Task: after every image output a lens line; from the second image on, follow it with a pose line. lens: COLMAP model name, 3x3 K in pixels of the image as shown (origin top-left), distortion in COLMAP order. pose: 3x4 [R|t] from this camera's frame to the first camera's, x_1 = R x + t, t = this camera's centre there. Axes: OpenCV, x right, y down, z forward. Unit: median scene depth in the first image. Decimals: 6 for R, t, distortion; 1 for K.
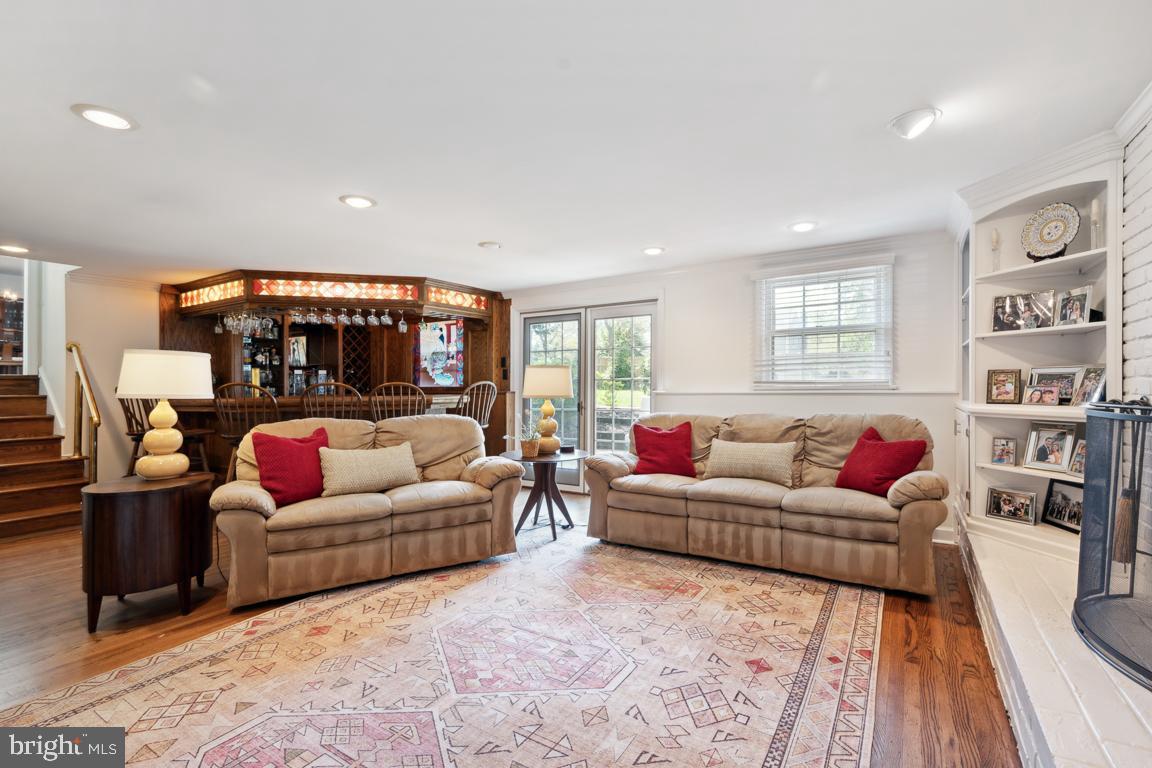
lens RADIAL K [[499.2, 0, 568.6], [0, 499.2, 386.7], [0, 0, 1]] dist [-0.000433, -0.000150]
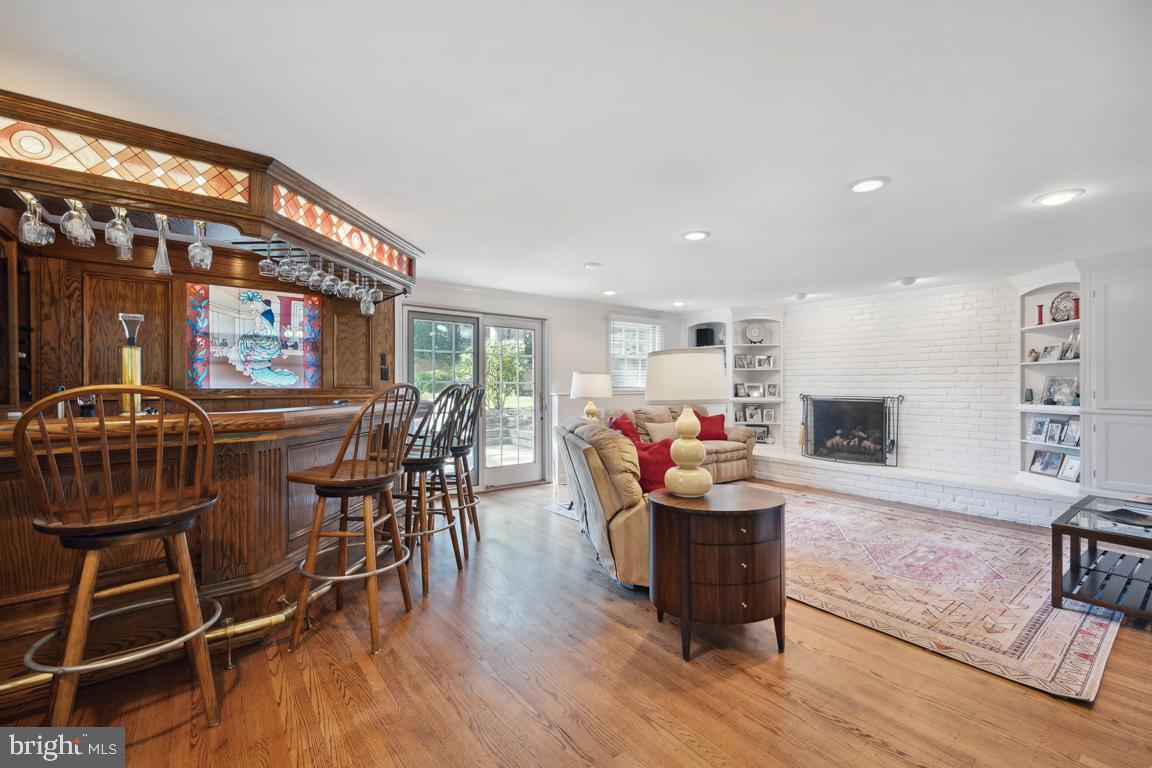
lens RADIAL K [[499.2, 0, 569.1], [0, 499.2, 385.3], [0, 0, 1]] dist [-0.000433, -0.000150]
pose [[0.352094, 0.006514, 0.935942, -0.760432], [-0.005926, 0.999971, -0.004730, -0.003135], [-0.935946, -0.003881, 0.352123, 0.399724]]
